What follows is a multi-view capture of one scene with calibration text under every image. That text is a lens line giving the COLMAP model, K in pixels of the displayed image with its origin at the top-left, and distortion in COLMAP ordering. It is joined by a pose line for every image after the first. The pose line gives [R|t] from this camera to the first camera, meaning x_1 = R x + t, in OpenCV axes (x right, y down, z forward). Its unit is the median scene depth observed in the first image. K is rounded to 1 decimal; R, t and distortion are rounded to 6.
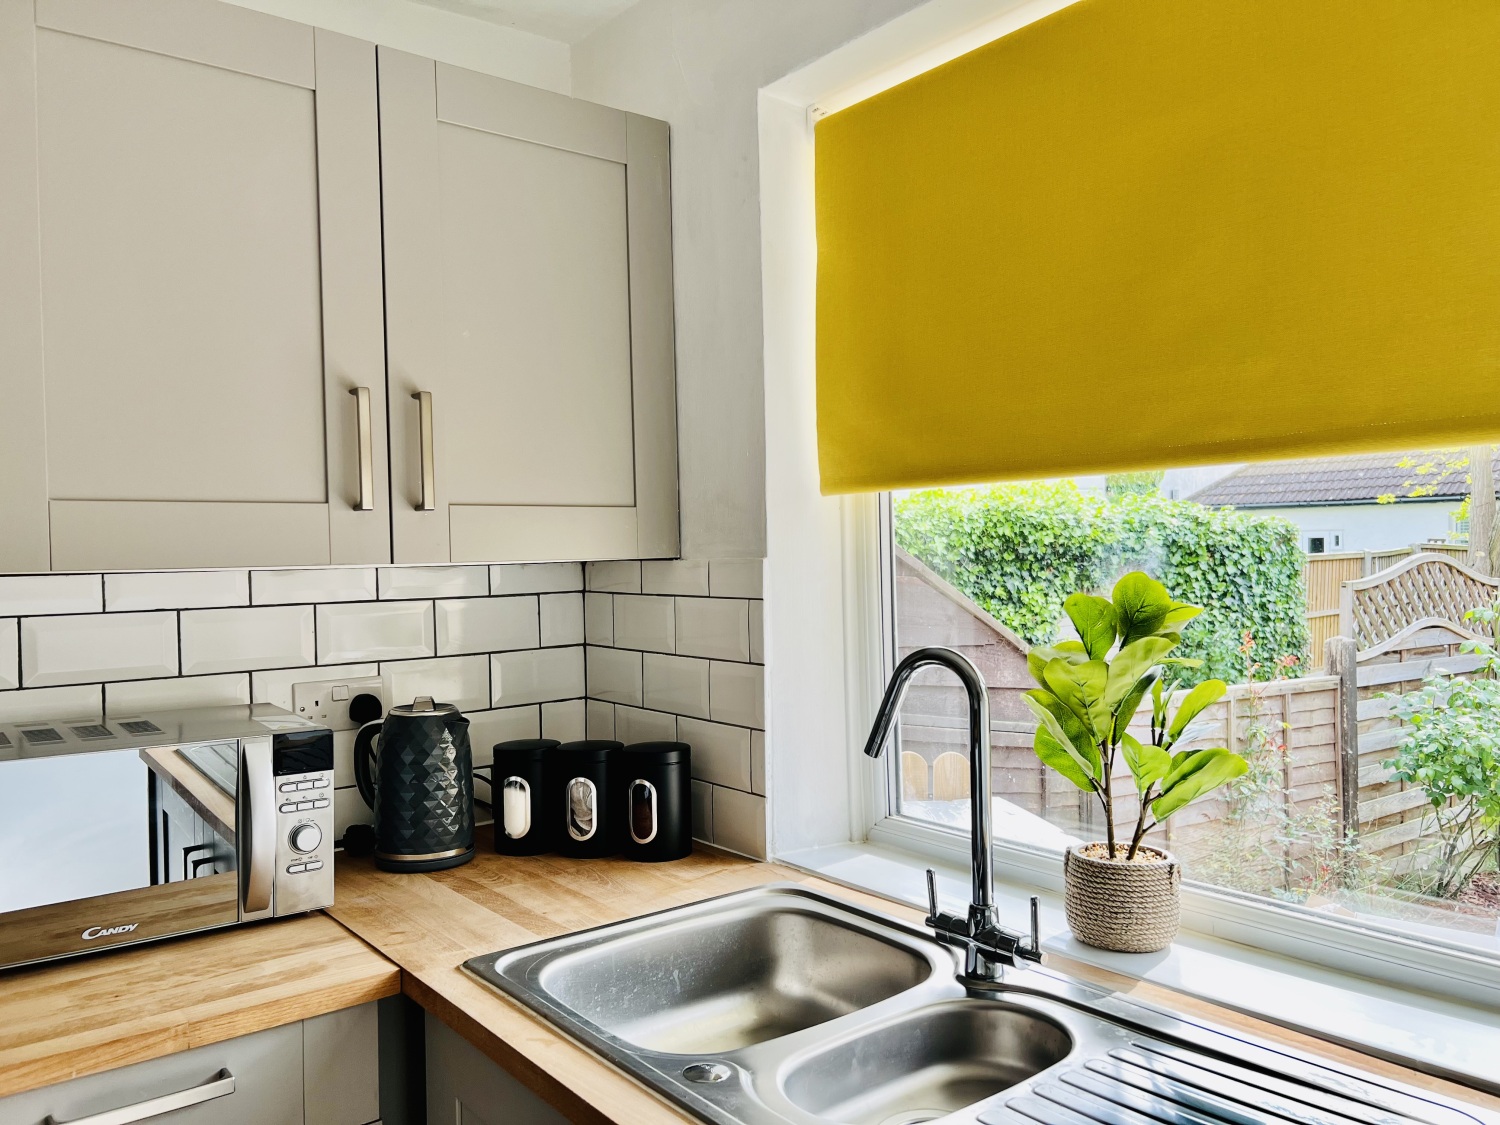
lens RADIAL K [[1130.4, 0, 749.0], [0, 1130.4, 574.6], [0, 0, 1]] dist [0.048169, -0.051039]
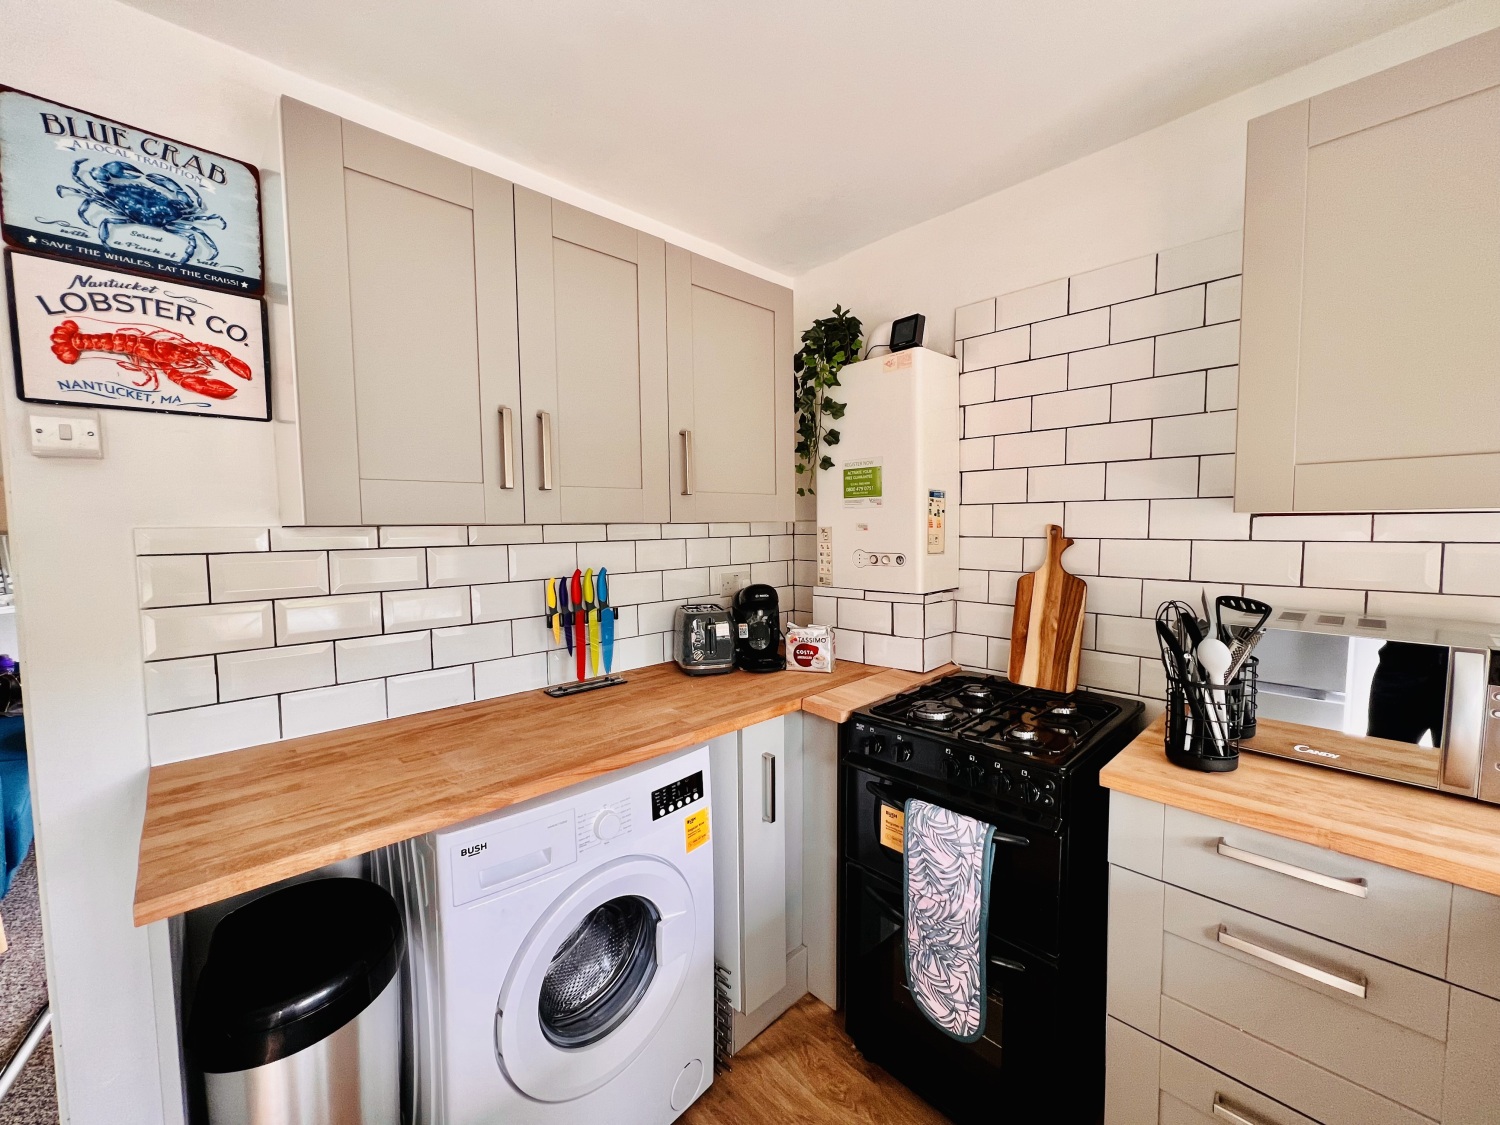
lens RADIAL K [[600.3, 0, 748.2], [0, 600.3, 562.0], [0, 0, 1]] dist [-0.003439, 0.001177]
pose [[0.100077, 0.080680, -0.991703, 0.104787], [-0.007769, 0.996740, 0.080305, 0.004437], [0.994949, -0.000332, 0.100377, 0.148730]]
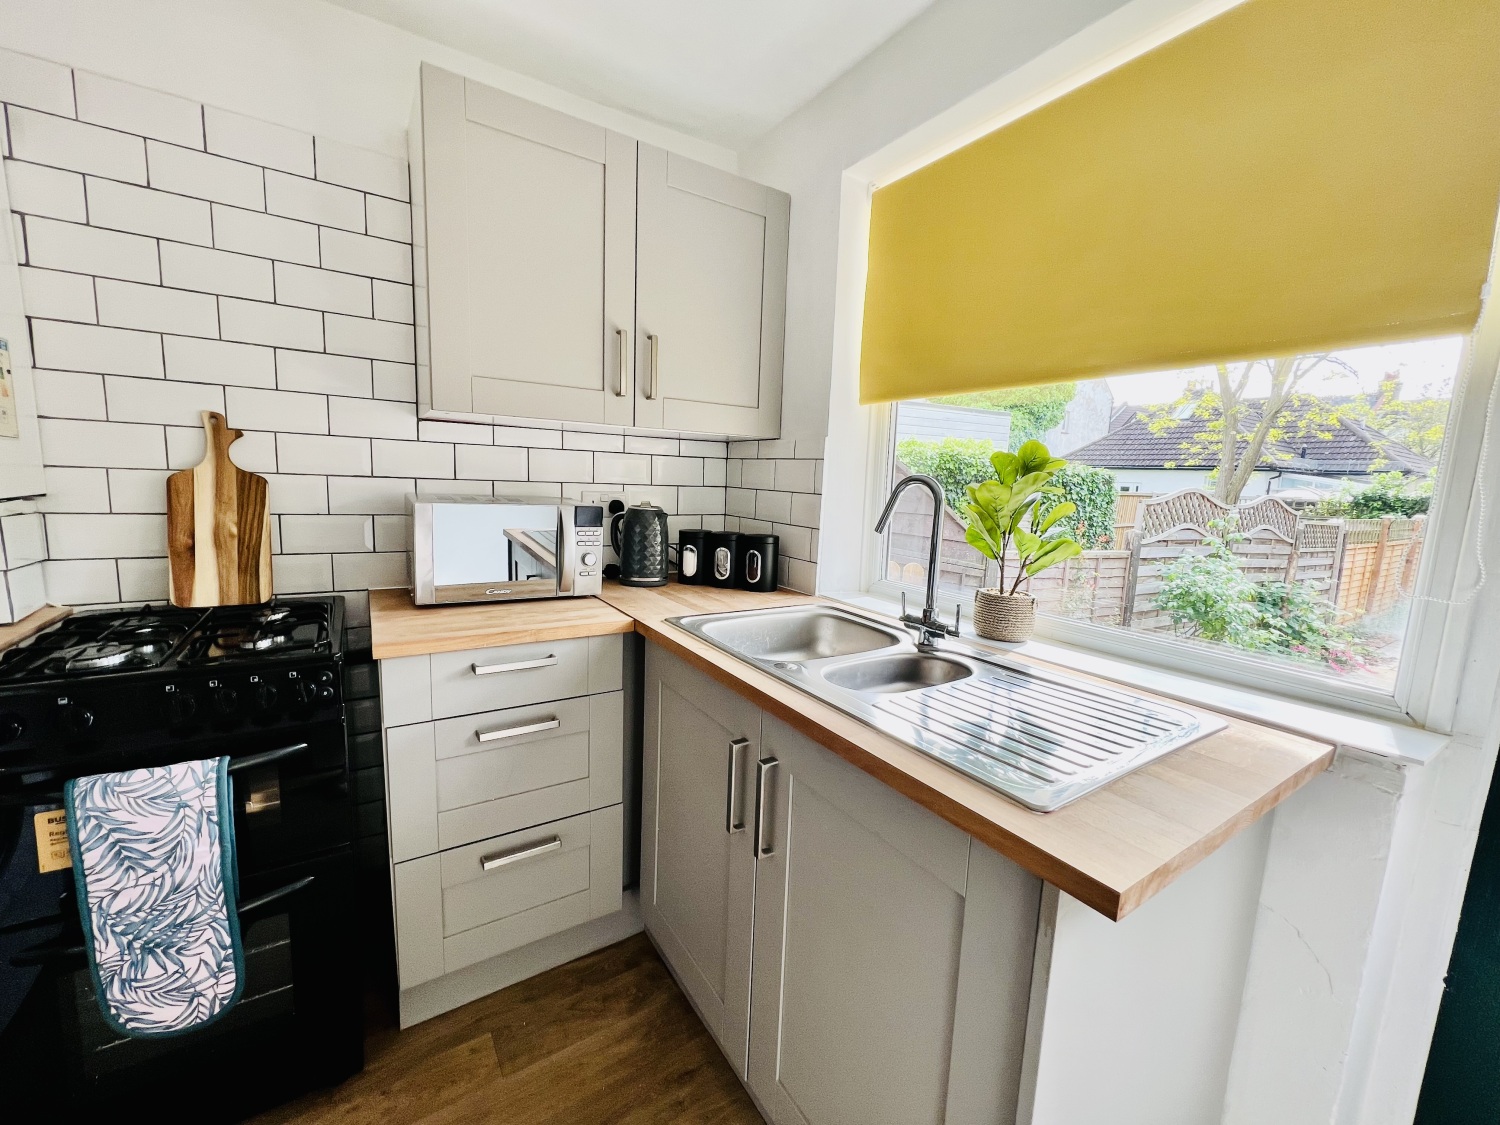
lens RADIAL K [[600.3, 0, 744.9], [0, 600.3, 561.3], [0, 0, 1]] dist [-0.003439, 0.001177]
pose [[0.993346, 0.070753, -0.090874, -0.015930], [-0.059455, 0.990807, 0.121517, 0.081256], [0.098637, -0.115306, 0.988421, -0.022006]]
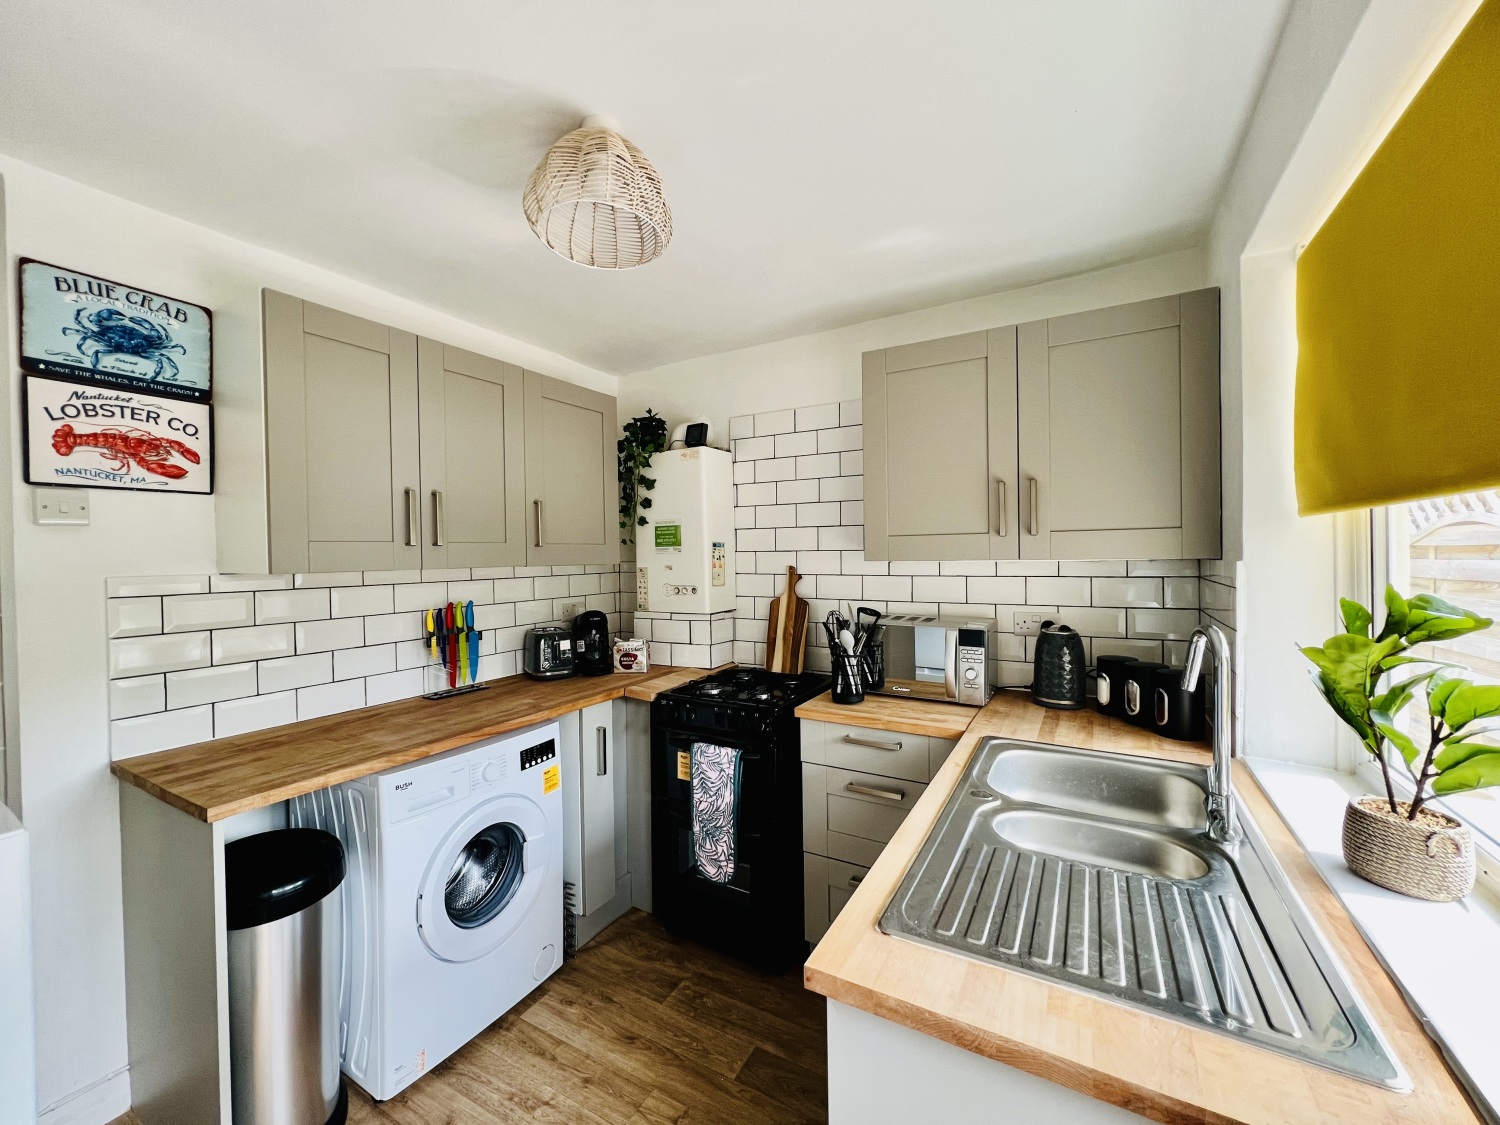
lens RADIAL K [[600.3, 0, 743.8], [0, 600.3, 561.8], [0, 0, 1]] dist [-0.003439, 0.001177]
pose [[0.363478, 0.026683, -0.931220, 0.553655], [-0.009130, 0.999644, 0.025079, -0.029342], [0.931558, -0.000614, 0.363592, 0.084366]]
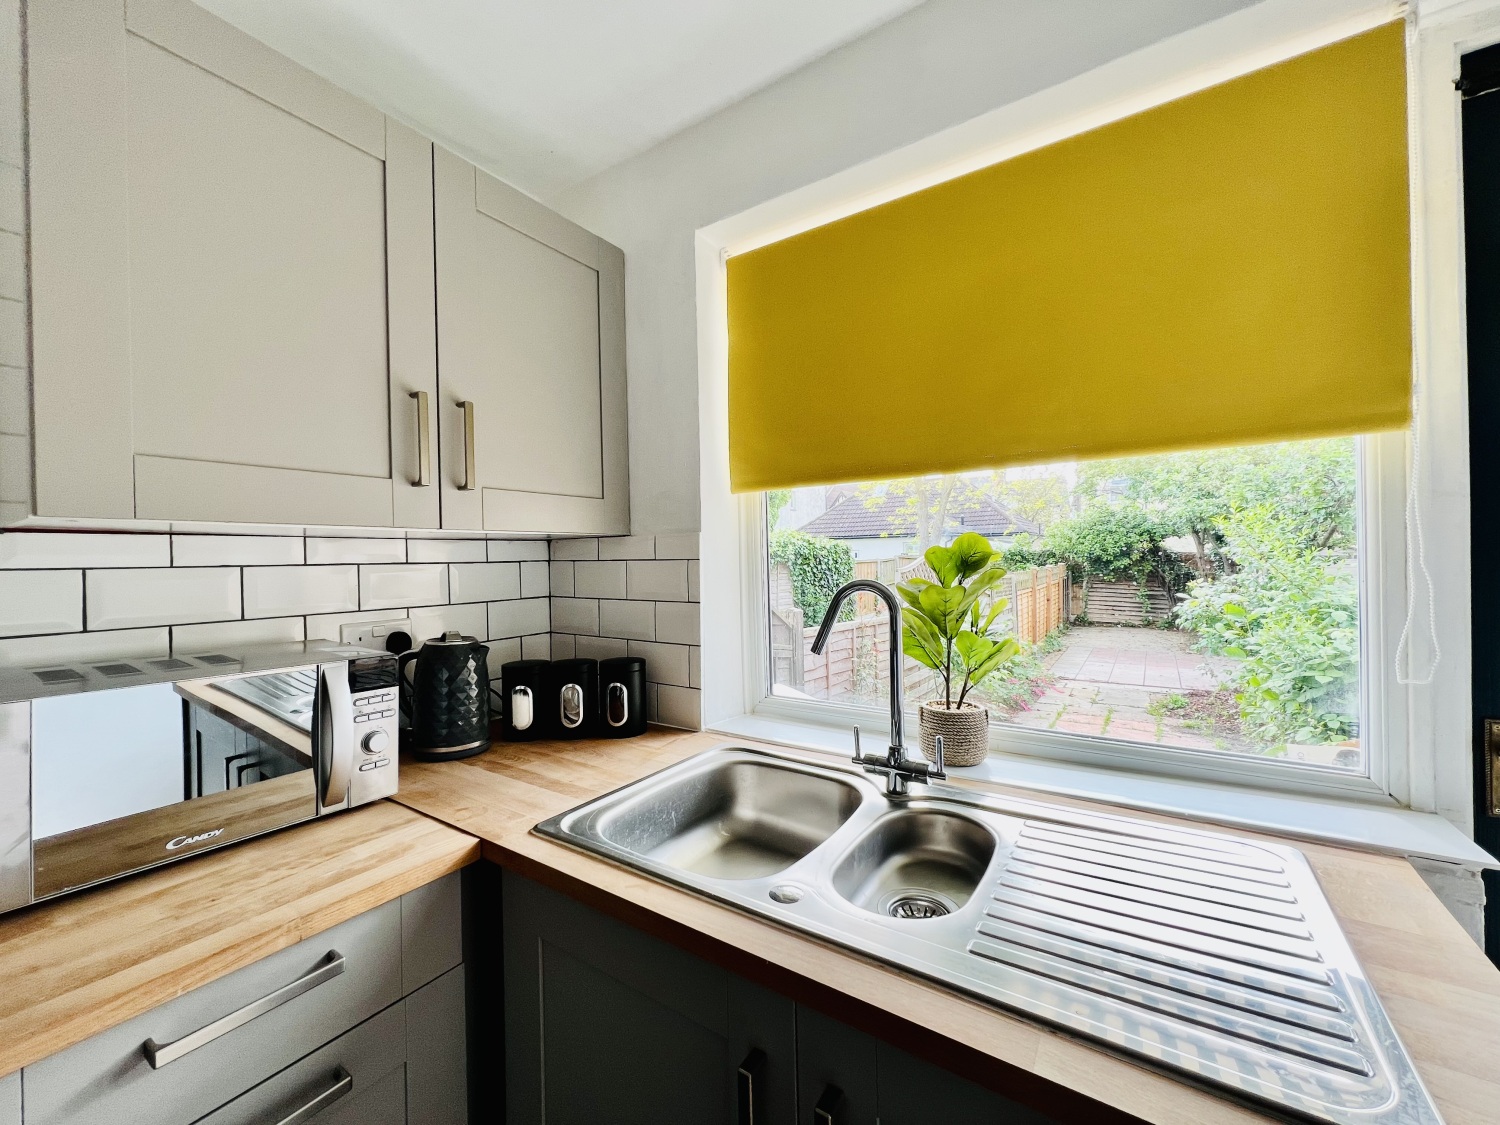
lens RADIAL K [[600.3, 0, 746.3], [0, 600.3, 560.7], [0, 0, 1]] dist [-0.003439, 0.001177]
pose [[0.952850, 0.001047, 0.303441, -0.182503], [0.005664, 0.999758, -0.021237, 0.043785], [-0.303390, 0.021955, 0.952613, 0.219953]]
